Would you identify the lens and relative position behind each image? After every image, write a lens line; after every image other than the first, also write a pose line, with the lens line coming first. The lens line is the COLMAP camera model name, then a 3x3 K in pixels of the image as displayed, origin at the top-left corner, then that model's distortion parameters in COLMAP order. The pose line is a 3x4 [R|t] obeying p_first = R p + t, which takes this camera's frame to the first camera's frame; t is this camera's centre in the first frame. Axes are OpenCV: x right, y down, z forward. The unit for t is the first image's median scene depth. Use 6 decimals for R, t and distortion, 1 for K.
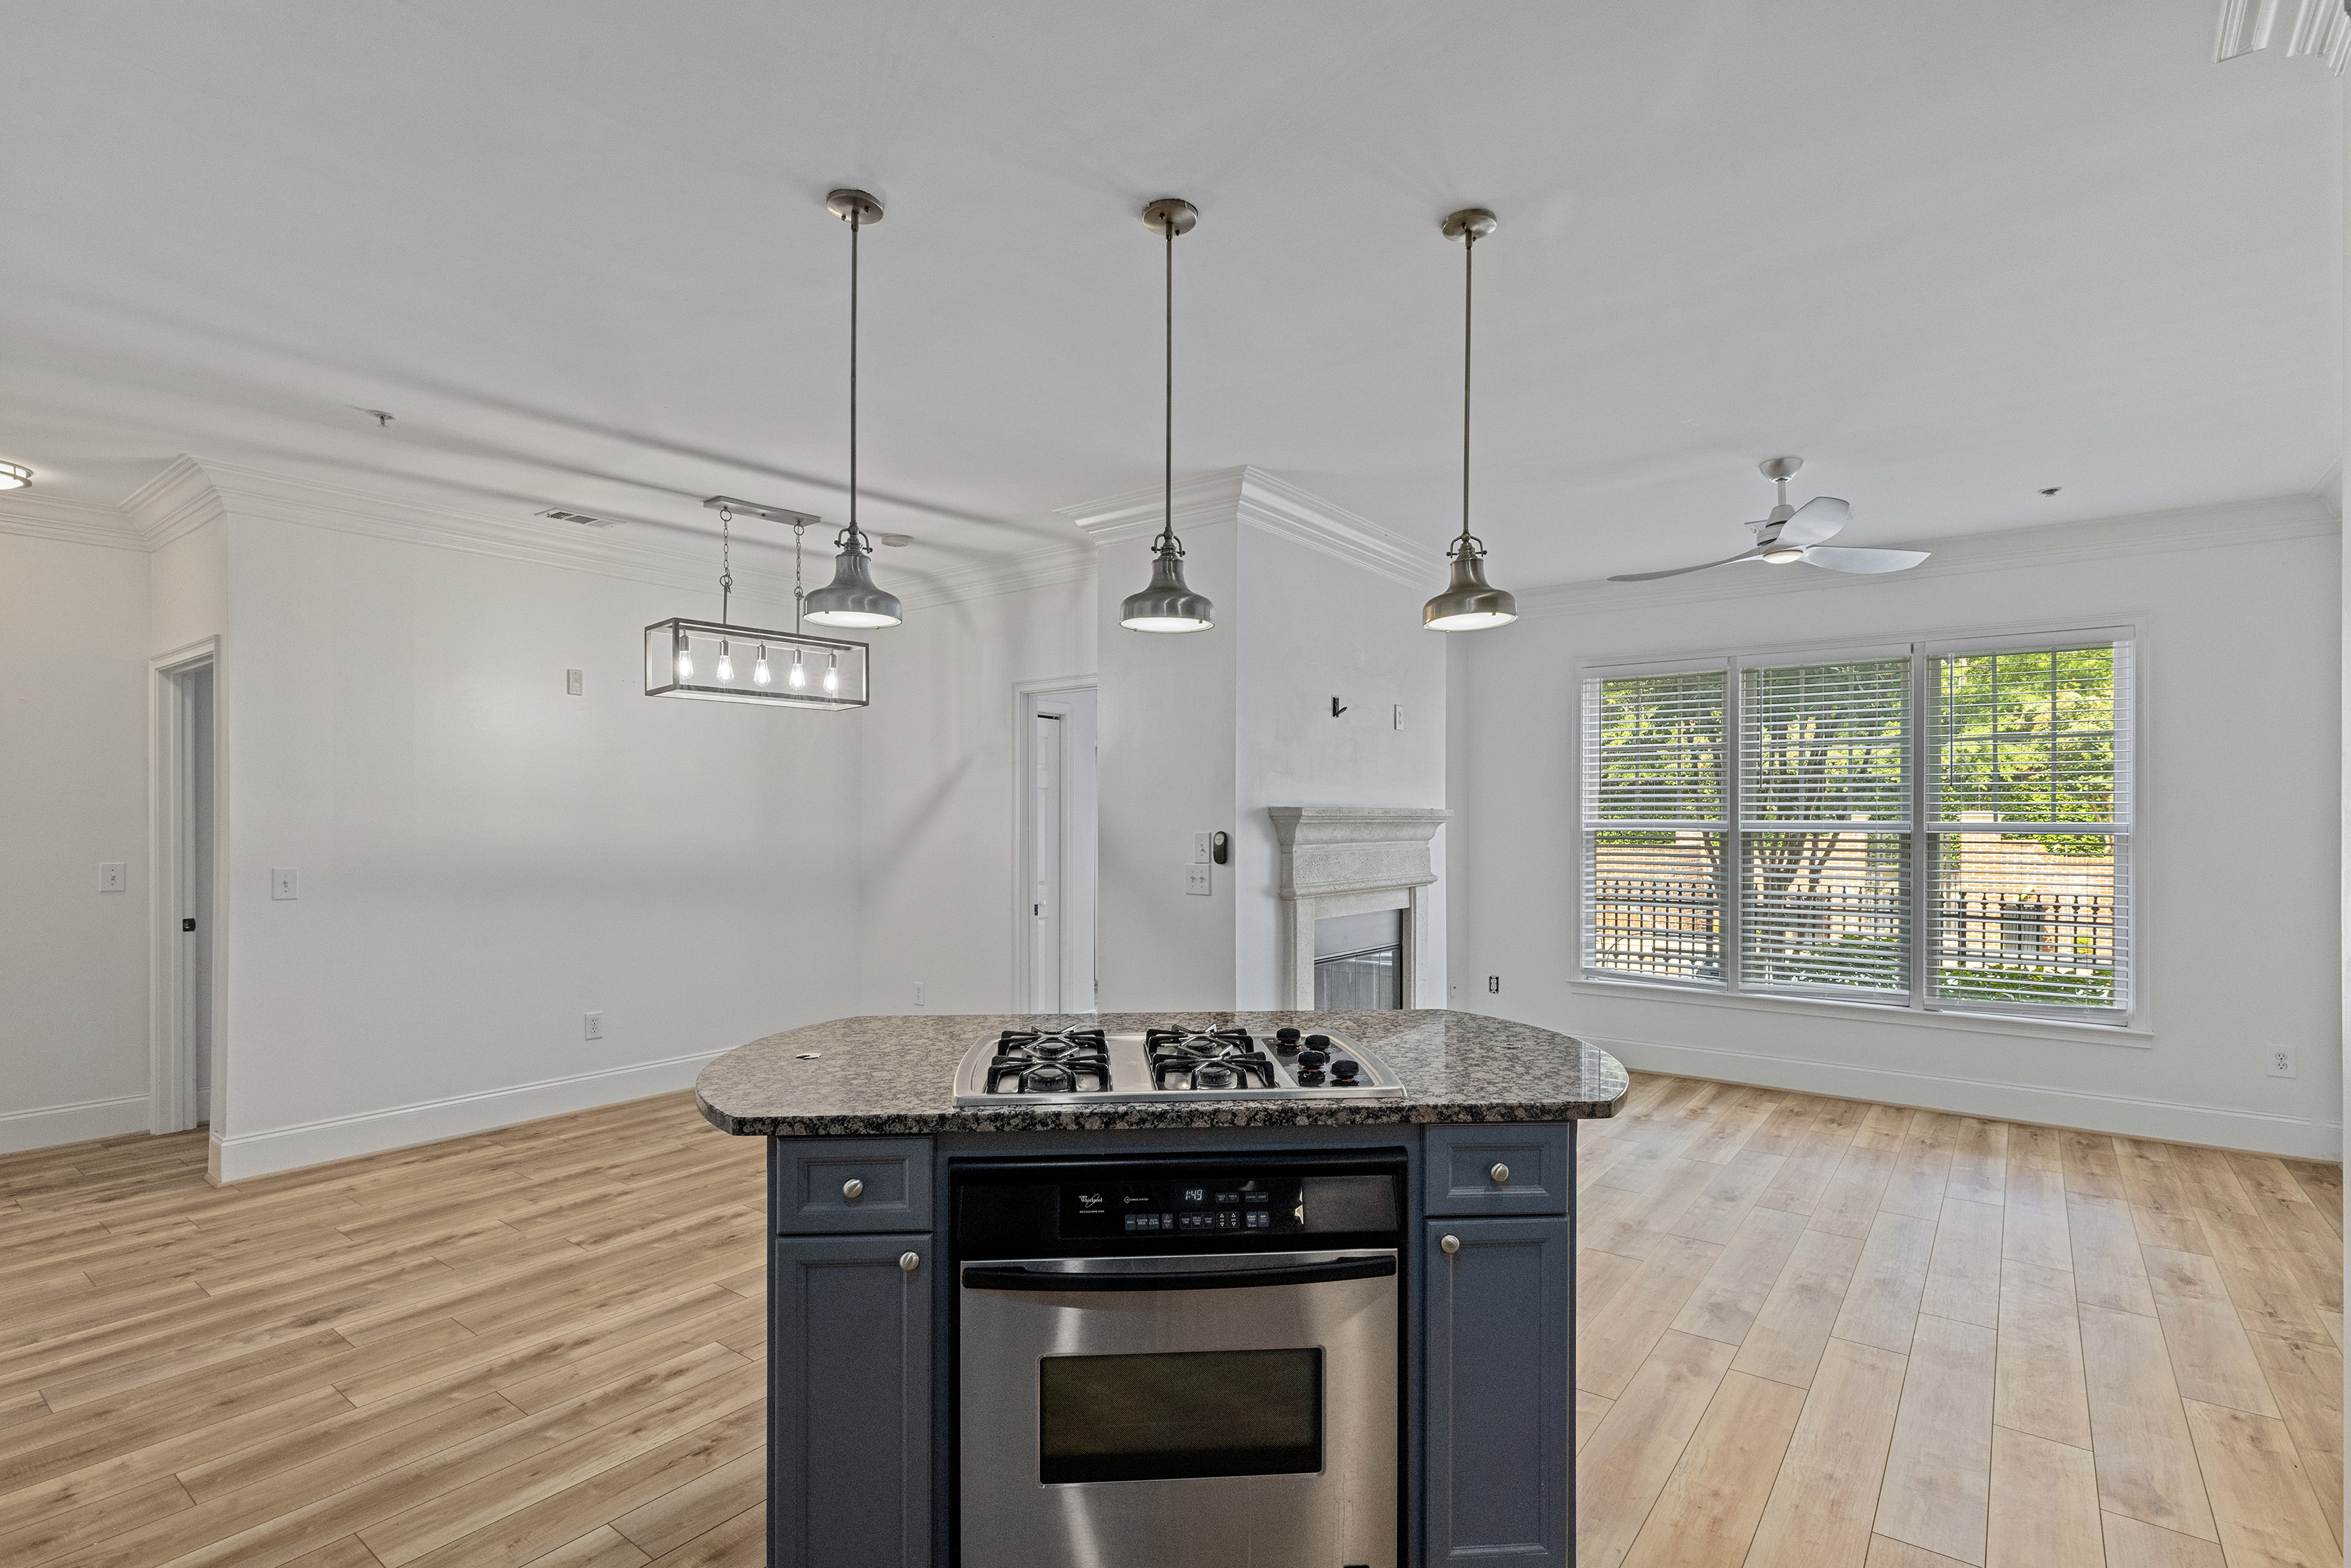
lens RADIAL K [[1126.8, 0, 1179.4], [0, 1126.8, 816.3], [0, 0, 1]] dist [-0.004777, 0.003644]
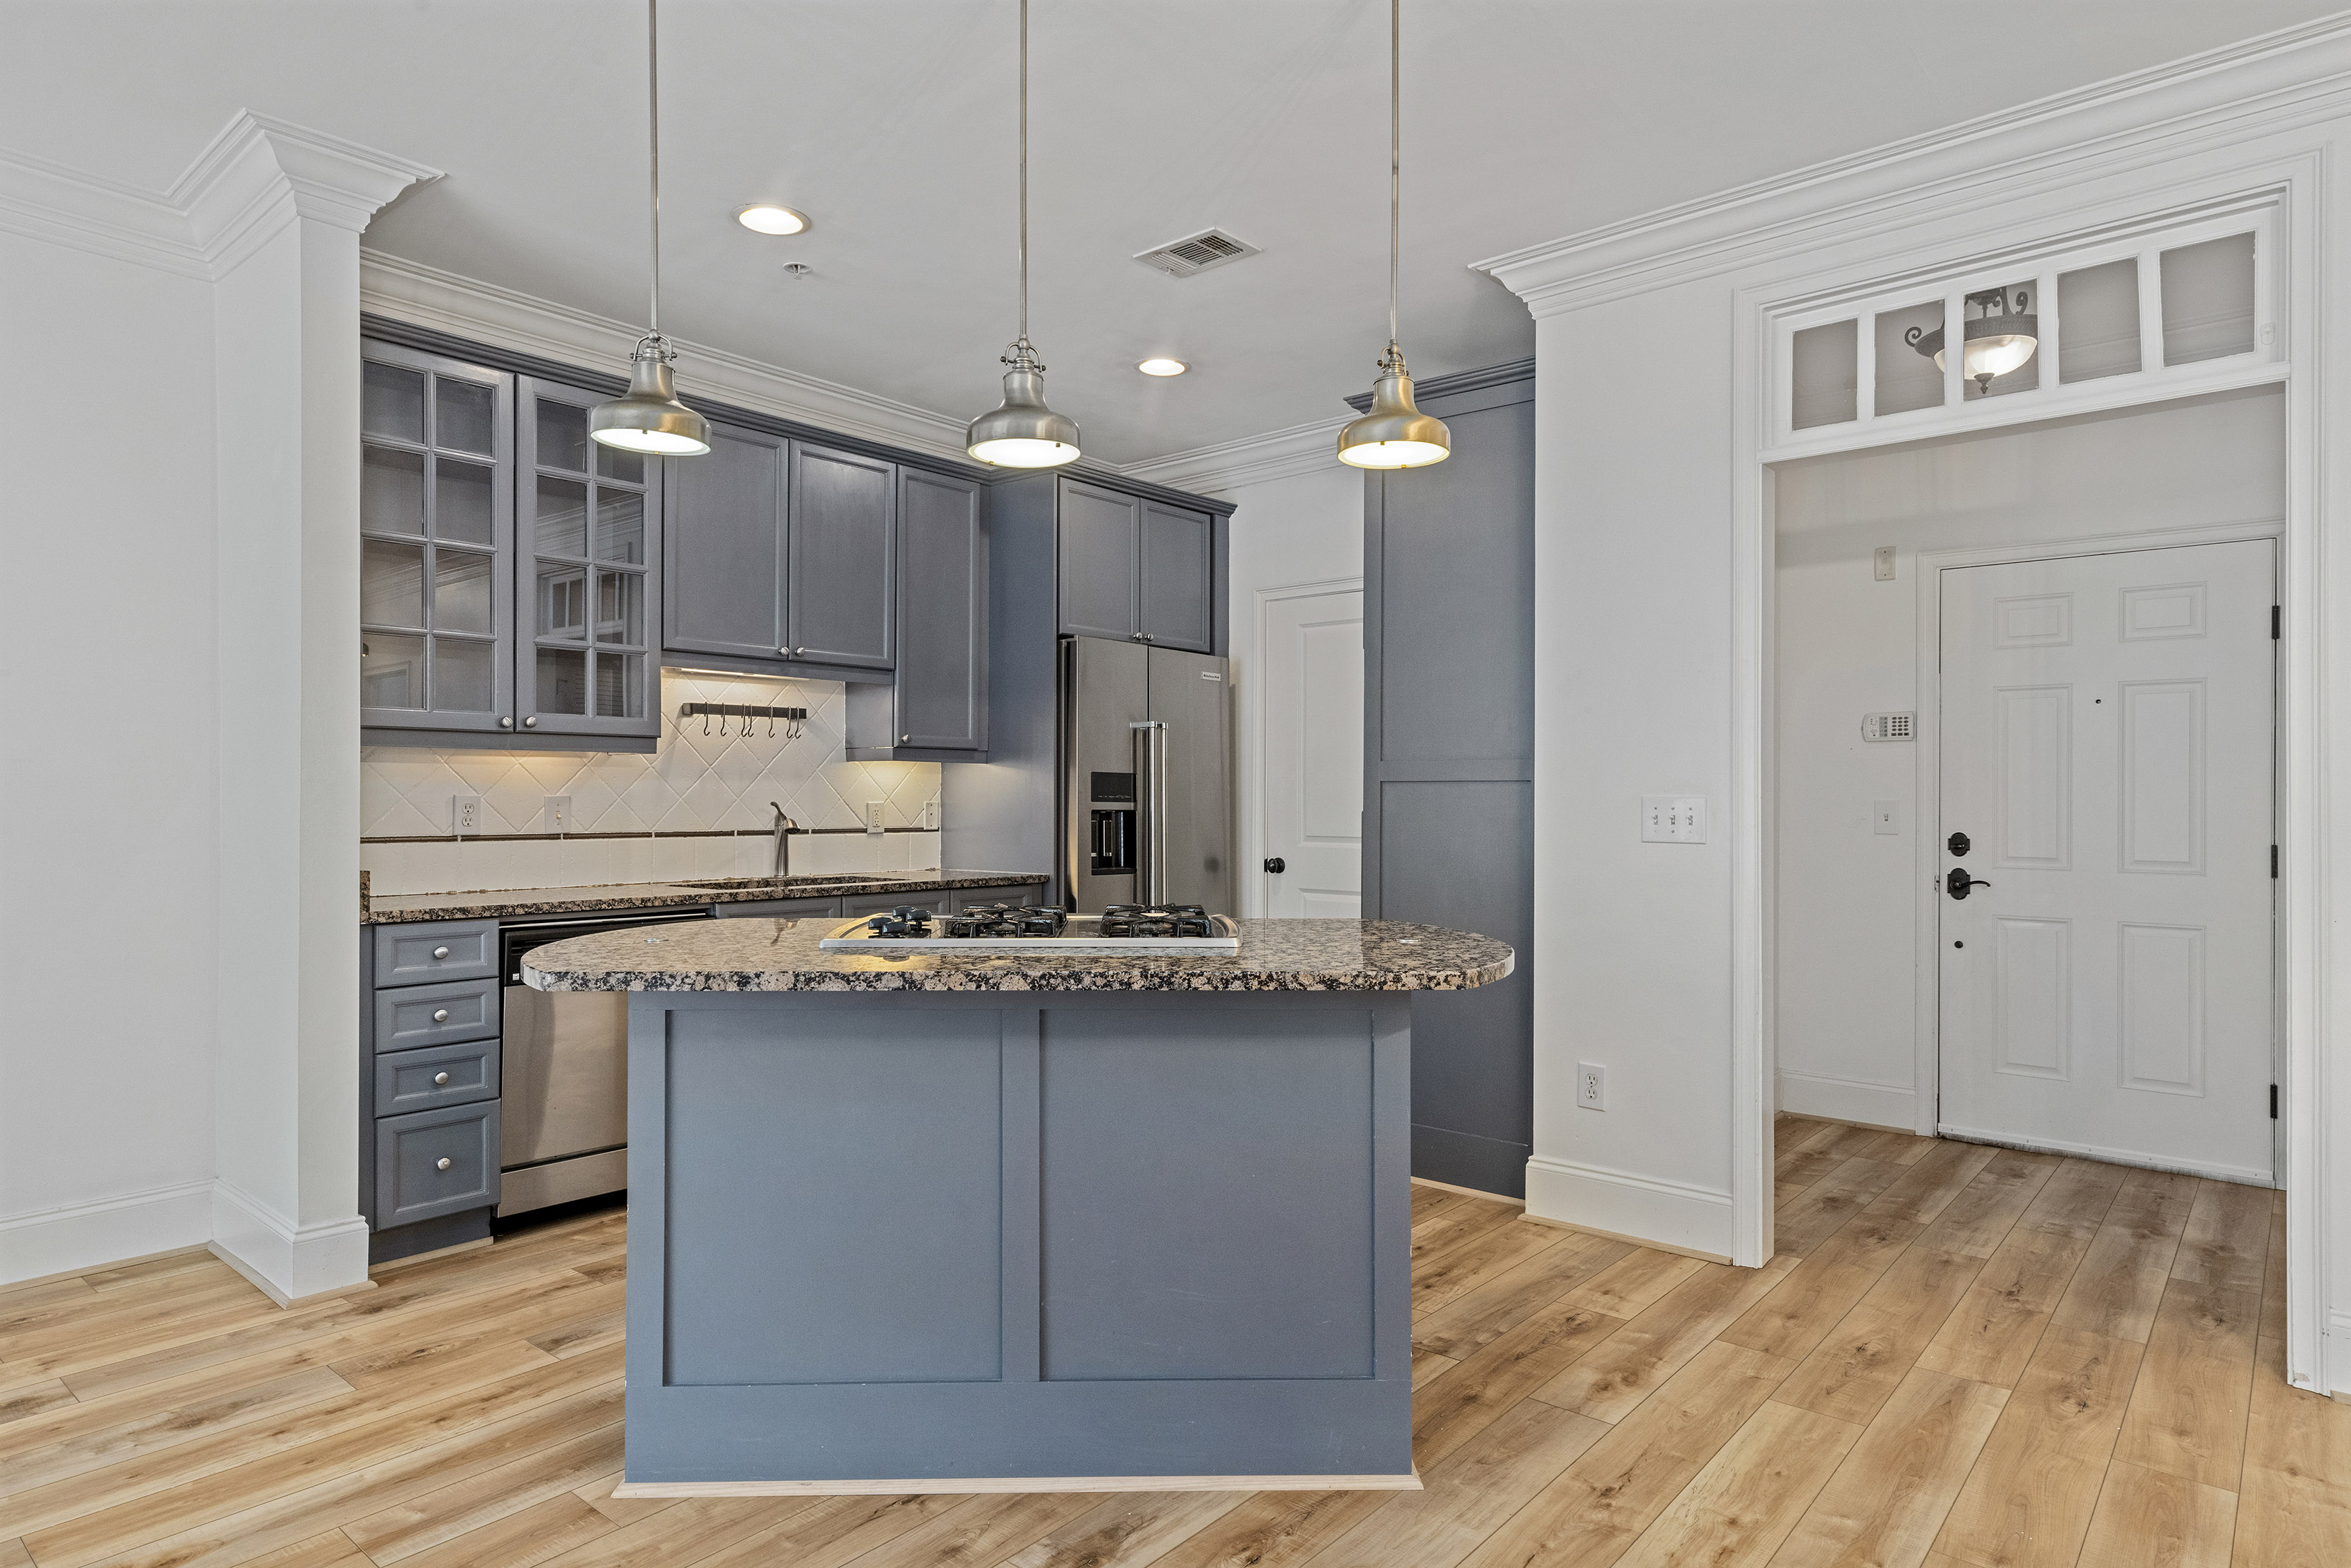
lens RADIAL K [[1341.5, 0, 1177.7], [0, 1341.5, 785.5], [0, 0, 1]] dist [0.016678, -0.004506]
pose [[-0.998496, -0.002799, 0.054761, -0.099111], [-0.003319, 0.999950, -0.009419, 0.047480], [-0.054732, -0.009586, -0.998455, 1.077105]]
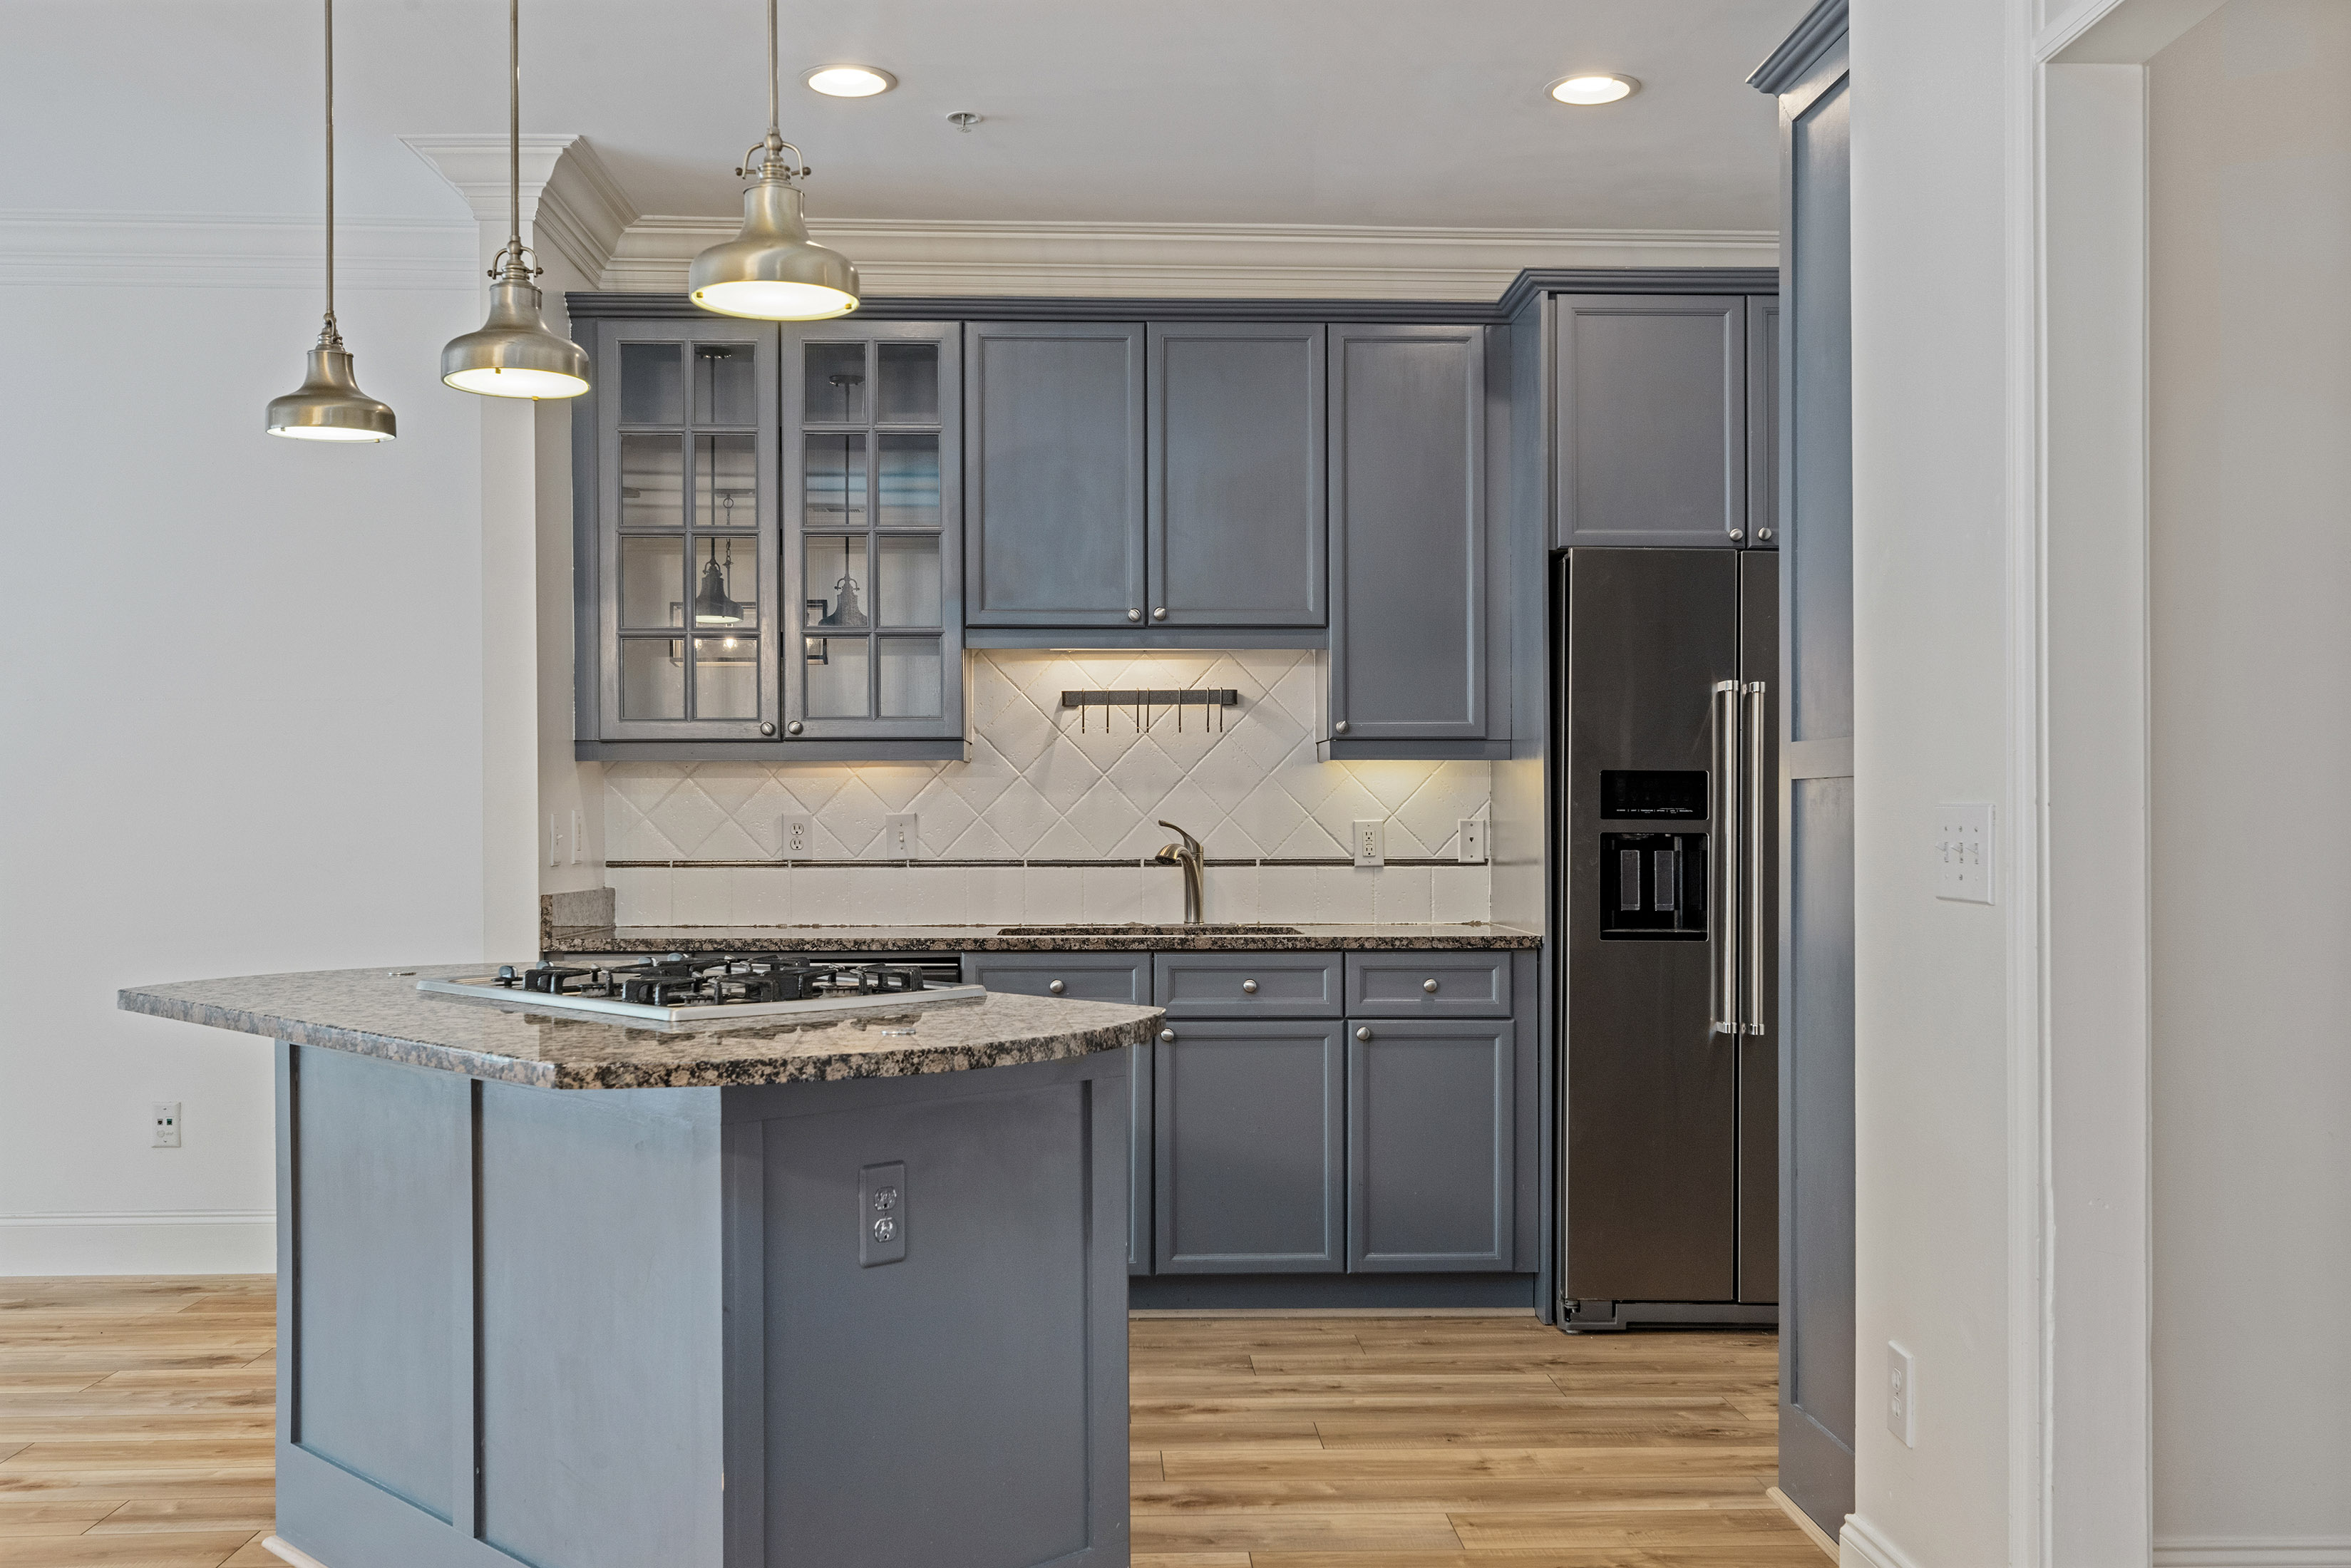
lens RADIAL K [[2112.6, 0, 1176.6], [0, 2112.6, 826.4], [0, 0, 1]] dist [0.003003, 0.003270]
pose [[-0.640840, -0.003807, 0.767665, -0.659922], [0.002367, 0.999973, 0.006935, 0.046236], [-0.767671, 0.006262, -0.640813, 0.814165]]
